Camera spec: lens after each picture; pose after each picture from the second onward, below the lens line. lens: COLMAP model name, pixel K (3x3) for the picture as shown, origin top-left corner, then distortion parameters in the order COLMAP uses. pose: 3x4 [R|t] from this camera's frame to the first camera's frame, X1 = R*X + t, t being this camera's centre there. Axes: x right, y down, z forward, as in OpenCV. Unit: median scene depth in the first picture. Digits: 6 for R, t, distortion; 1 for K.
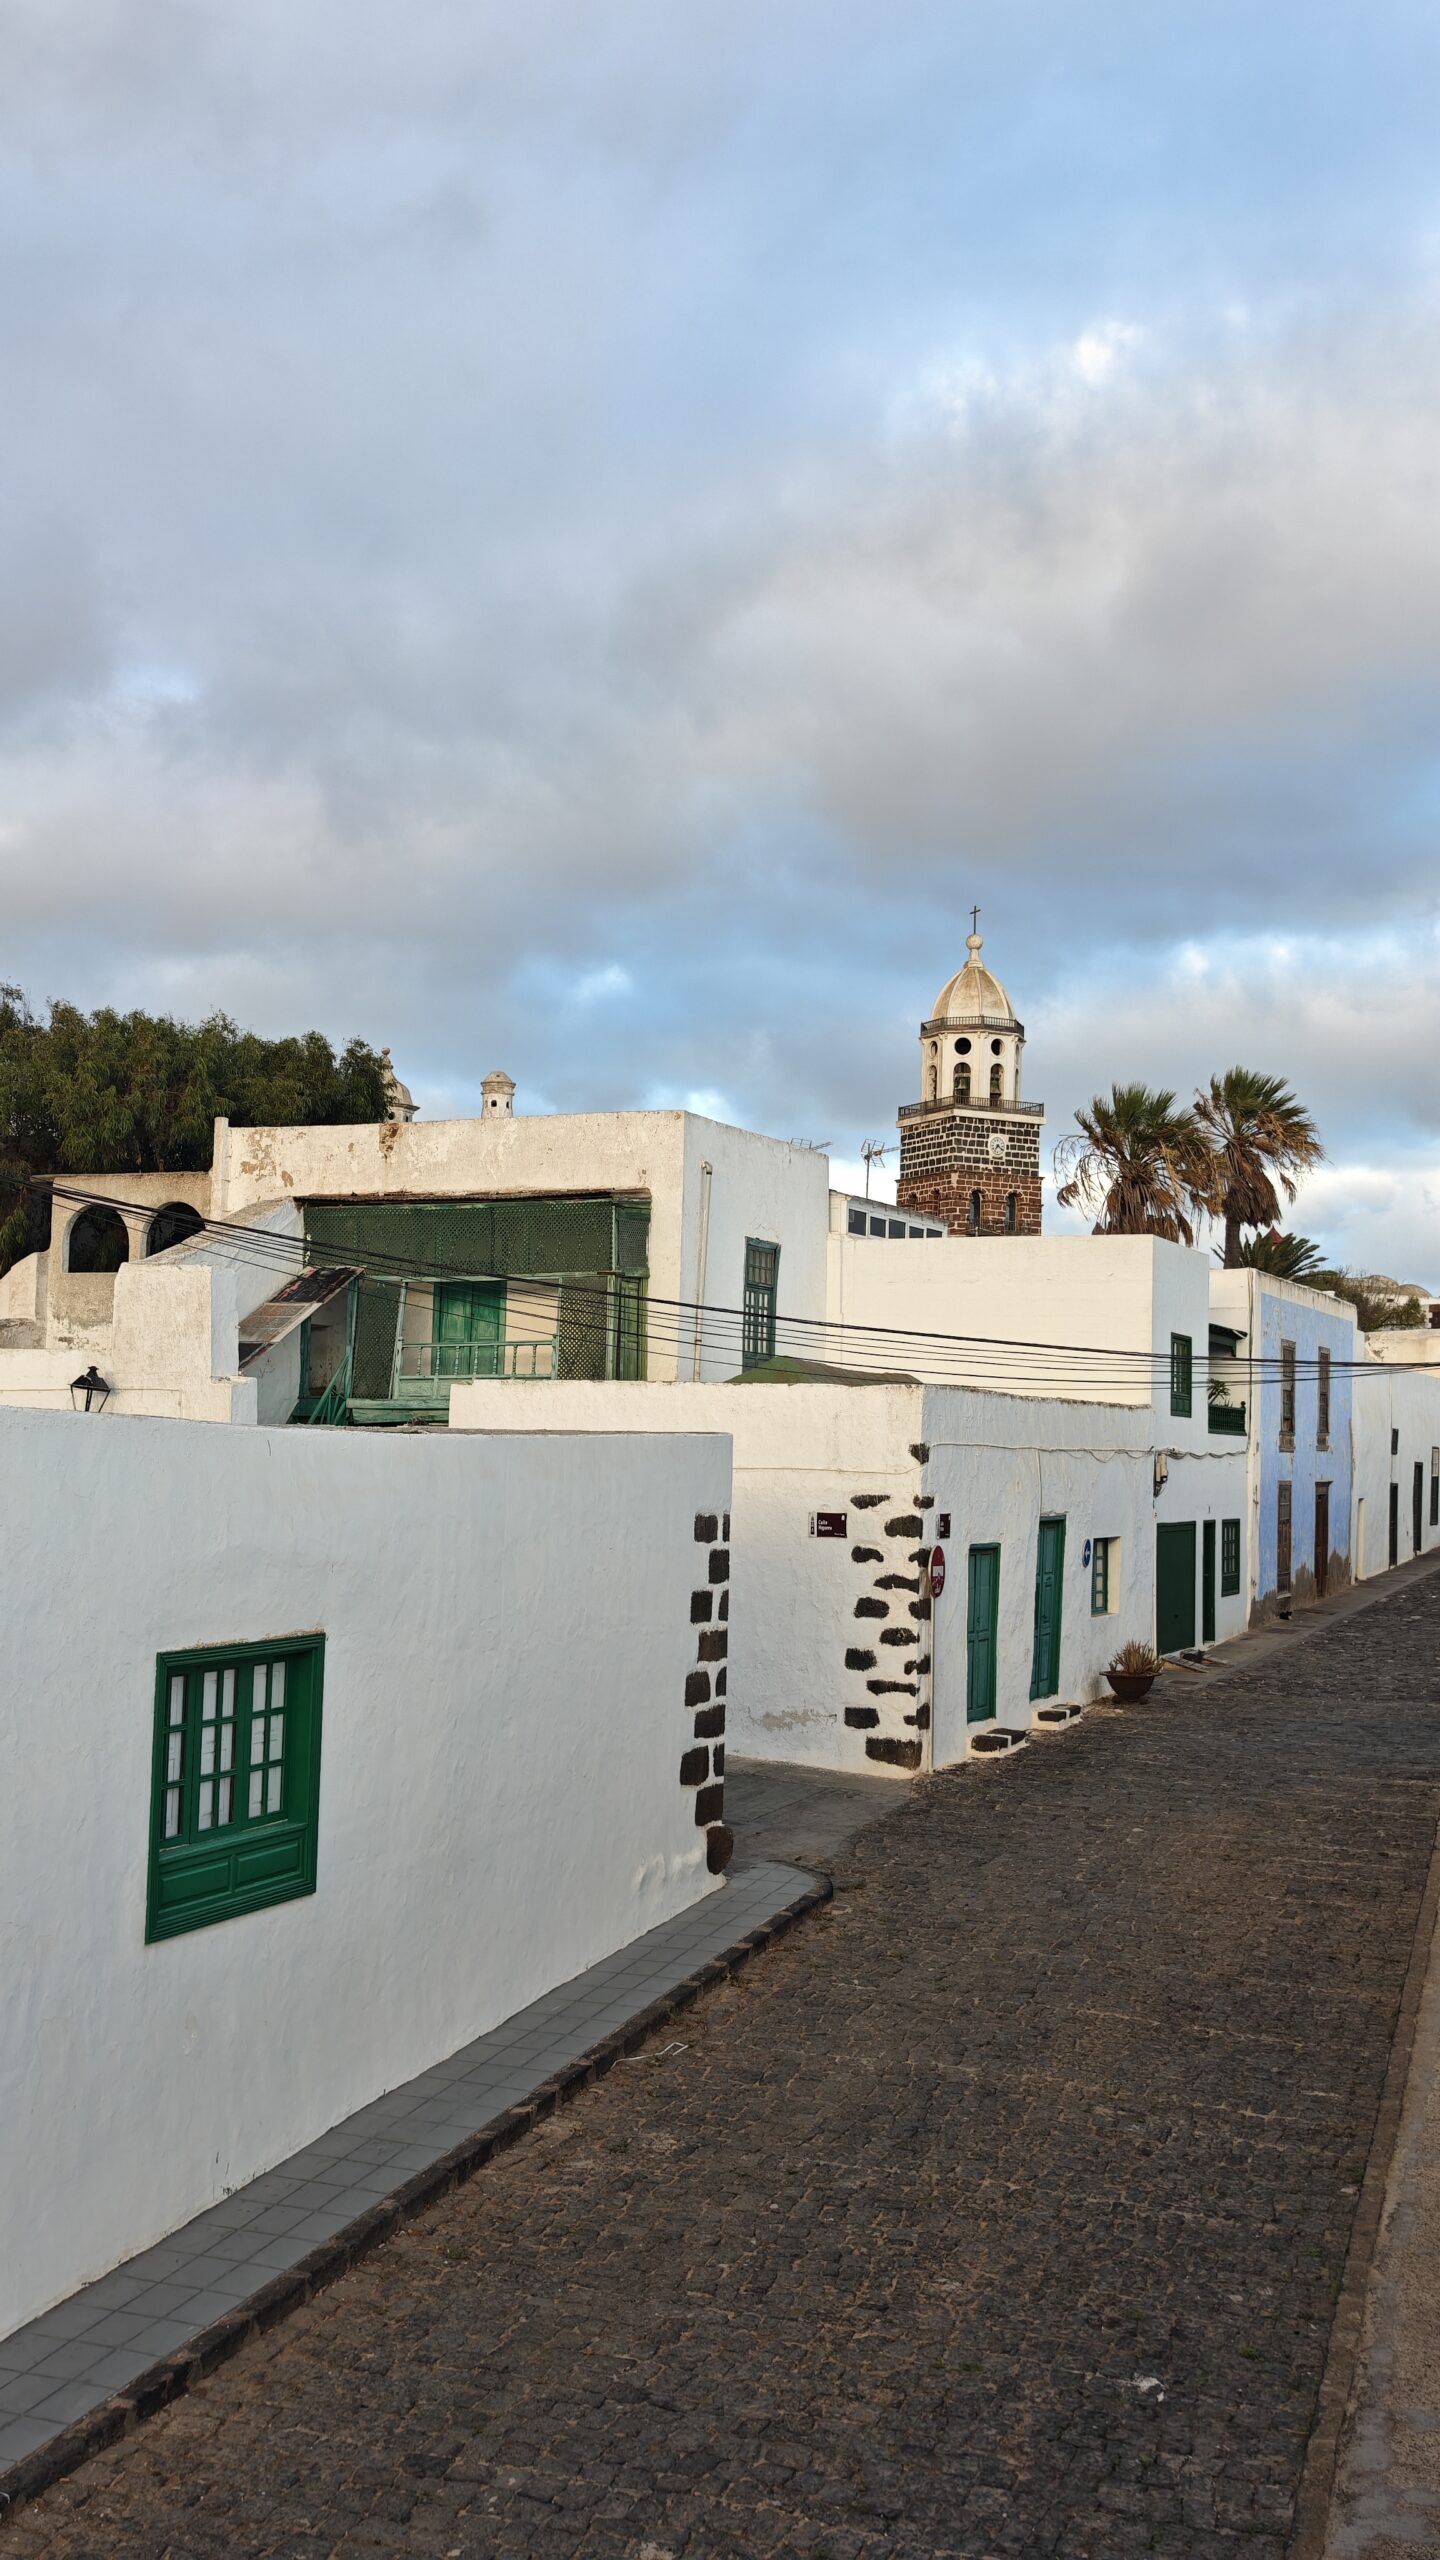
lens RADIAL K [[2459.9, 0, 722.9], [0, 2459.9, 1303.1], [0, 0, 1]] dist [0.074329, 0.000000]
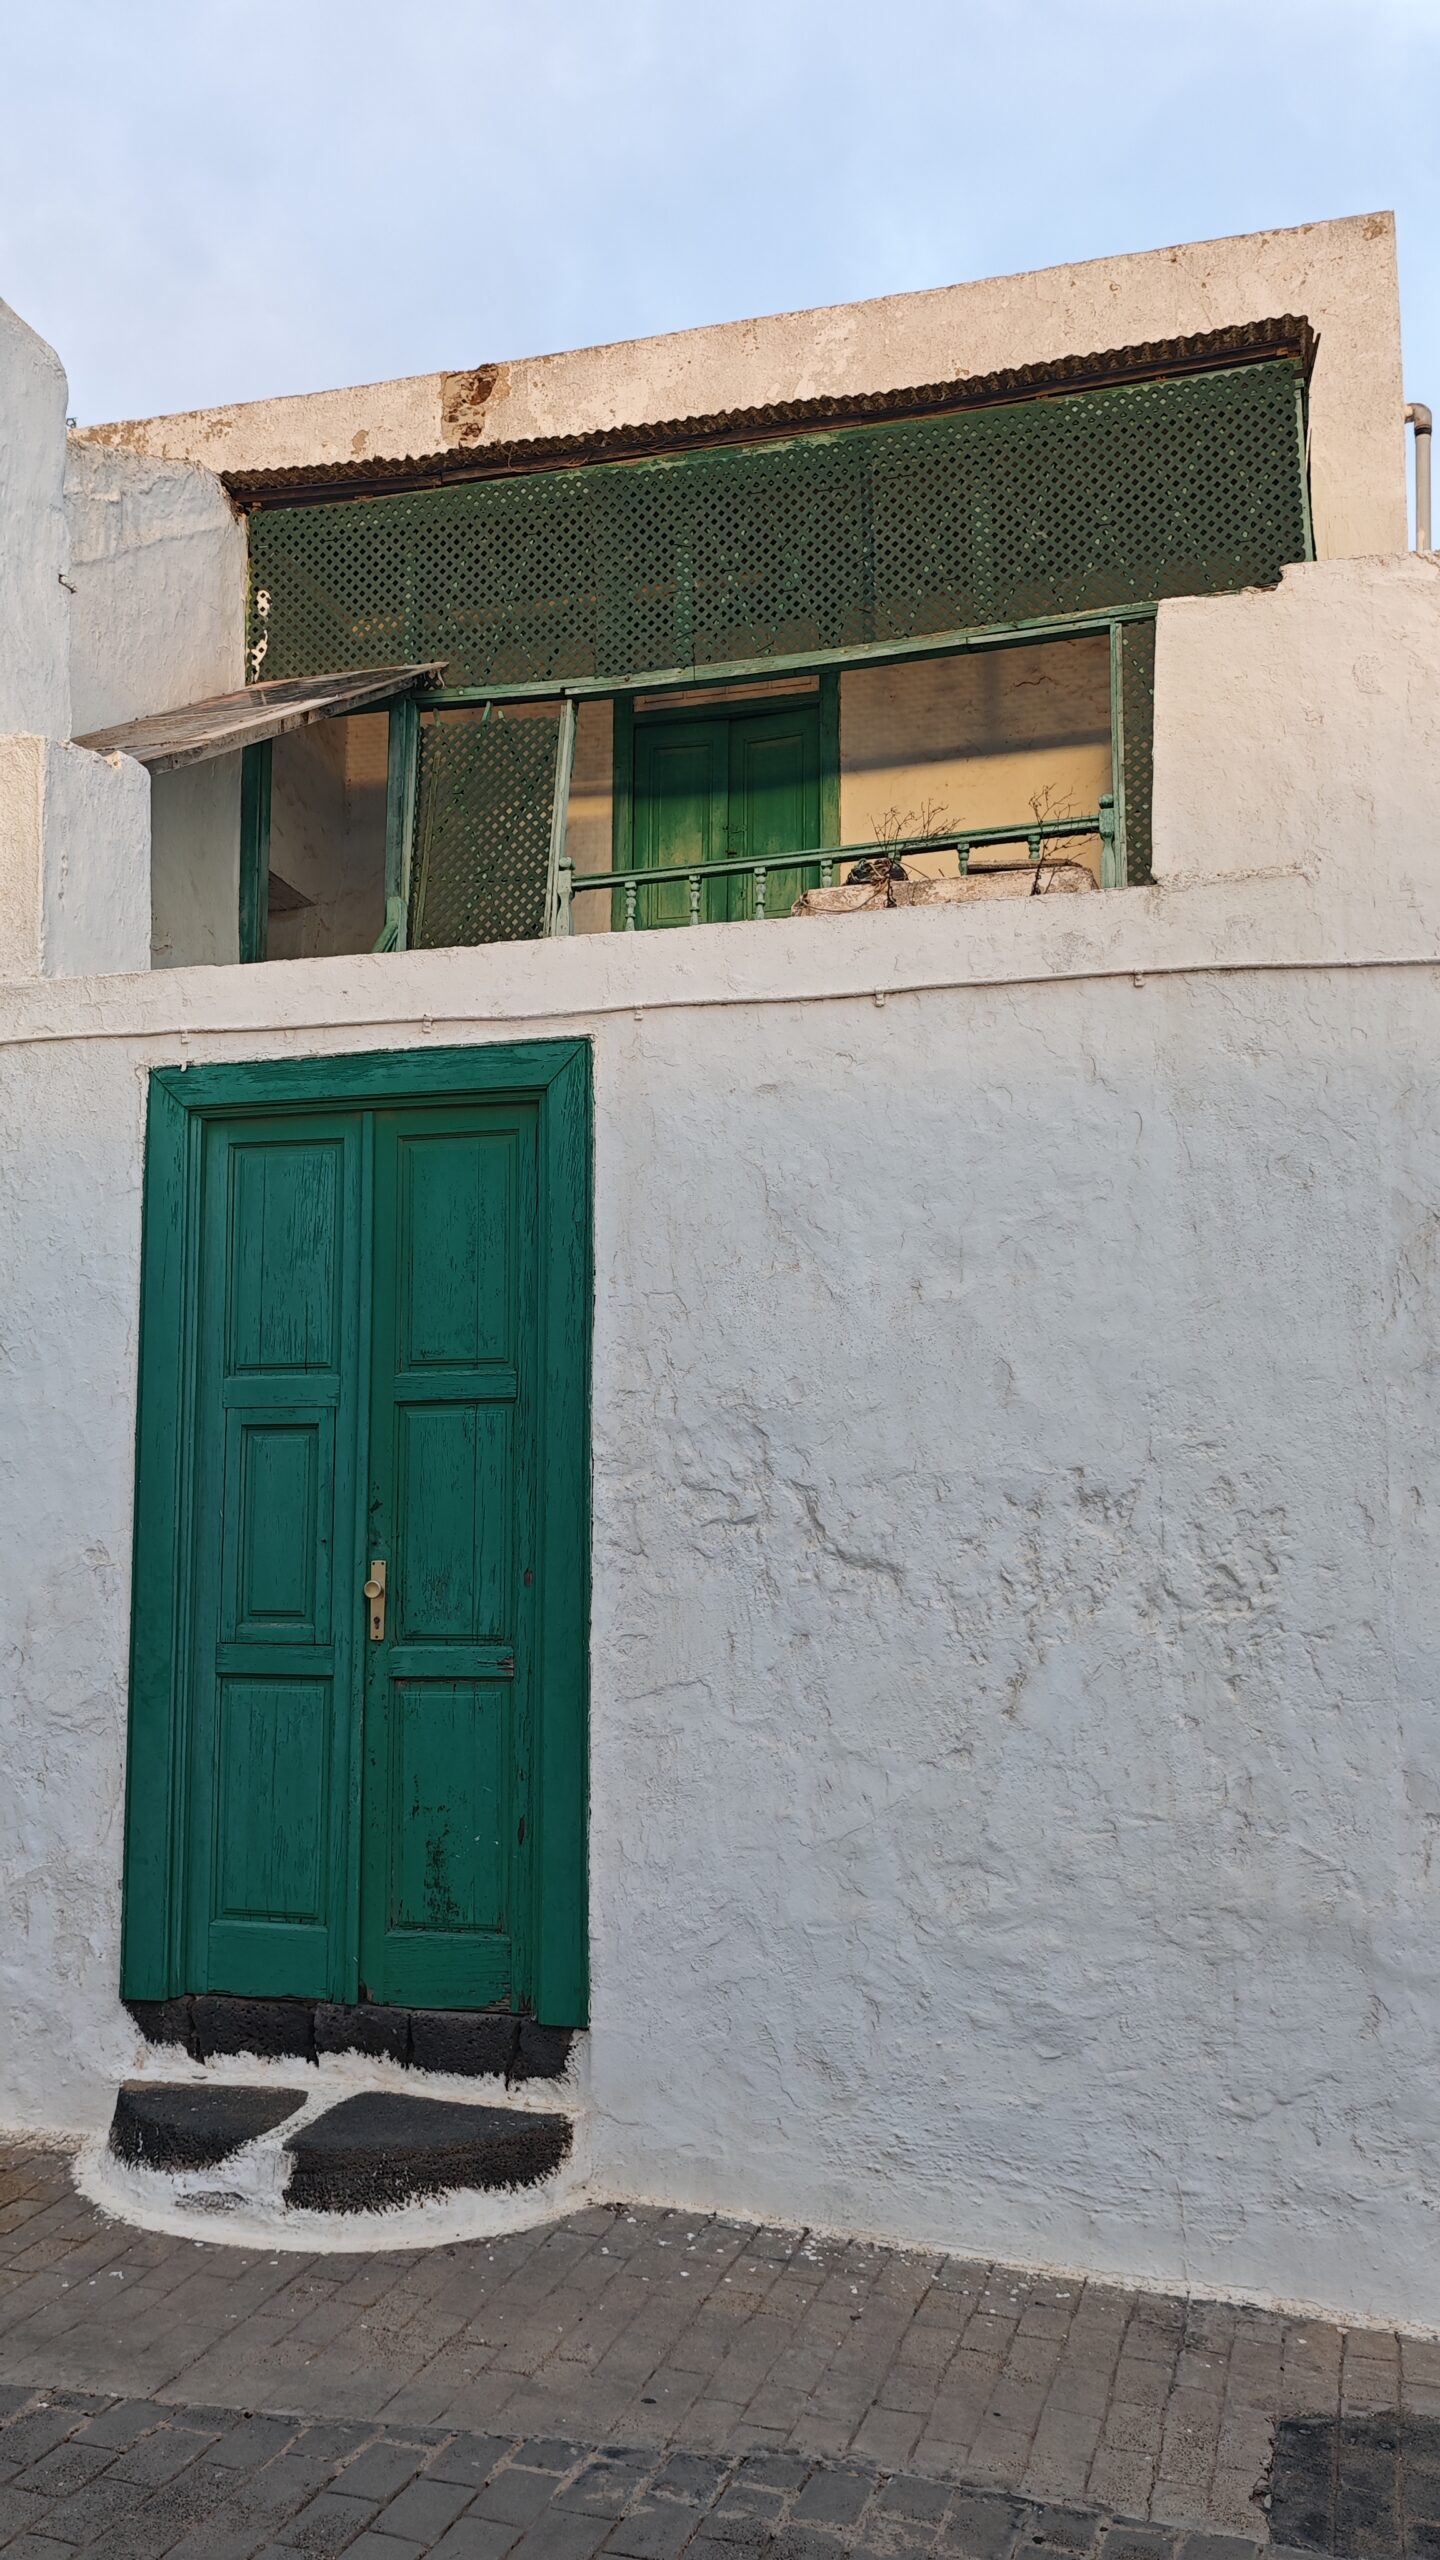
lens RADIAL K [[2082.1, 0, 693.2], [0, 2082.1, 1294.8], [0, 0, 1]] dist [0.038206, -0.057522]
pose [[0.991727, -0.003789, 0.128309, -0.161806], [0.011558, 0.998140, -0.059860, 0.095008], [-0.127844, 0.060848, 0.989926, 0.788505]]
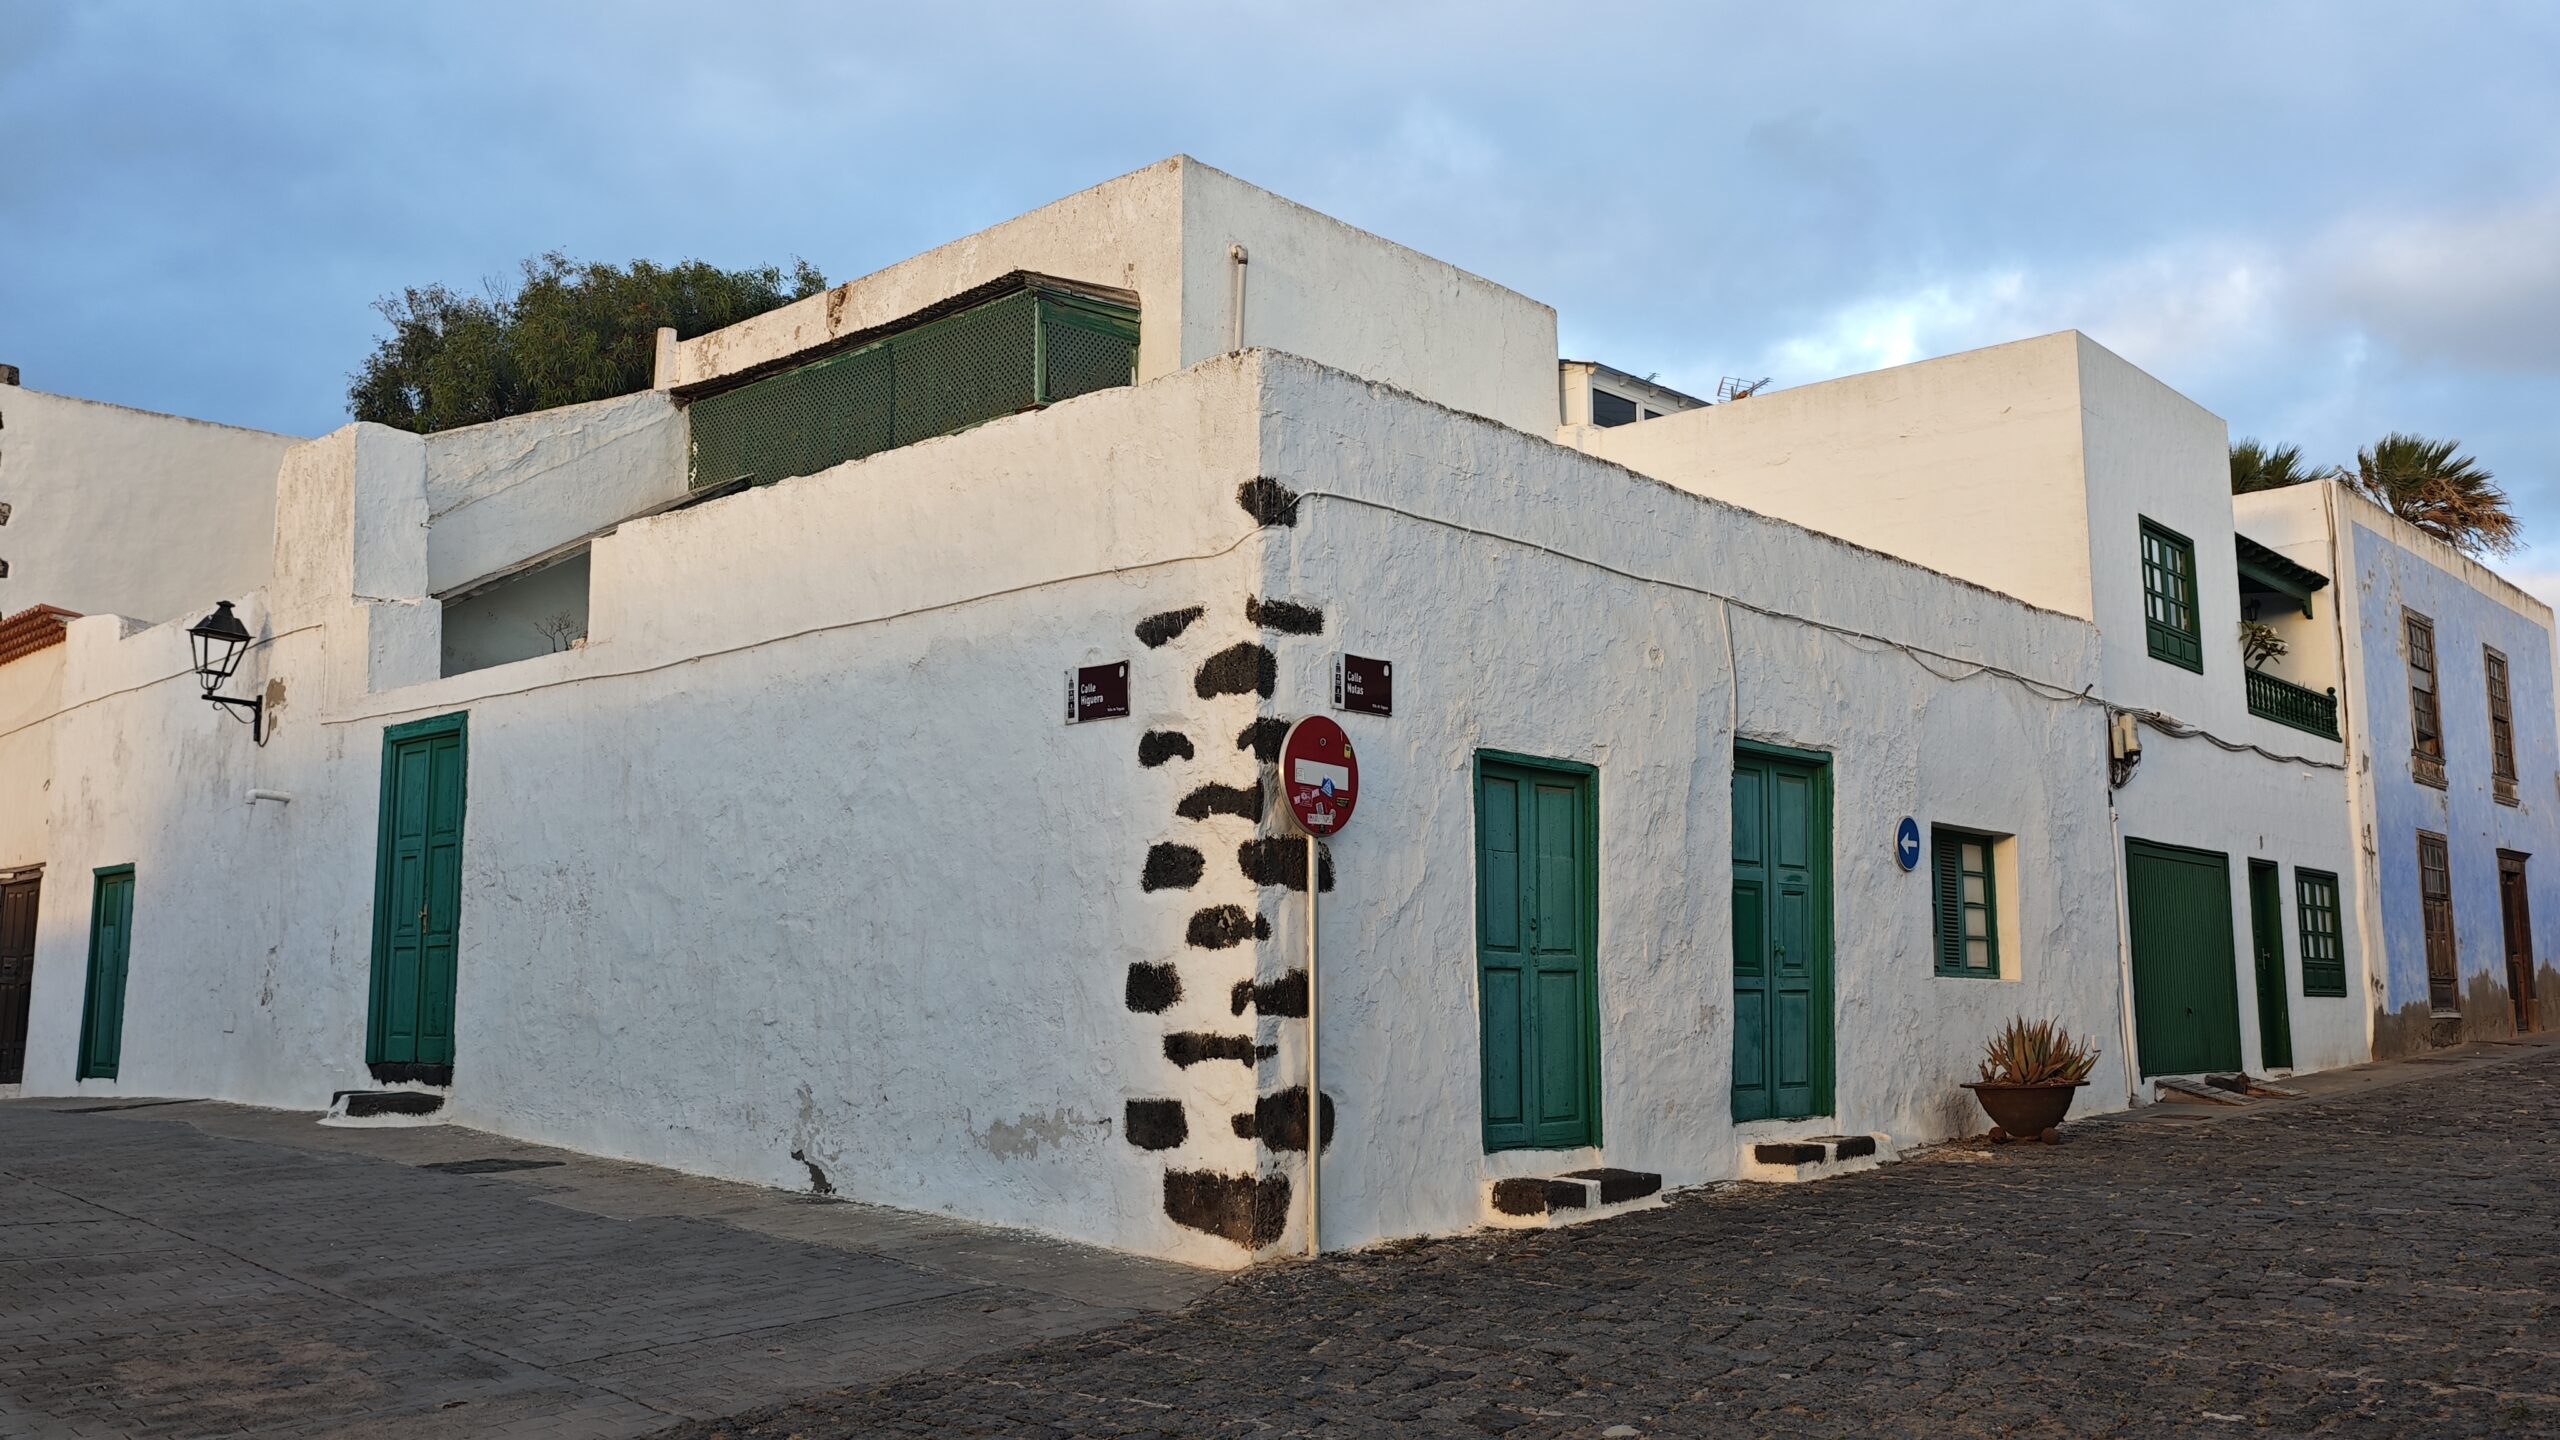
lens RADIAL K [[2082.1, 0, 1257.4], [0, 2082.1, 703.0], [0, 0, 1]] dist [0.038206, -0.057522]
pose [[0.945861, -0.068193, -0.317326, 0.167362], [0.039203, 0.994525, -0.096868, 0.114181], [0.322194, 0.079184, 0.943356, 0.572911]]
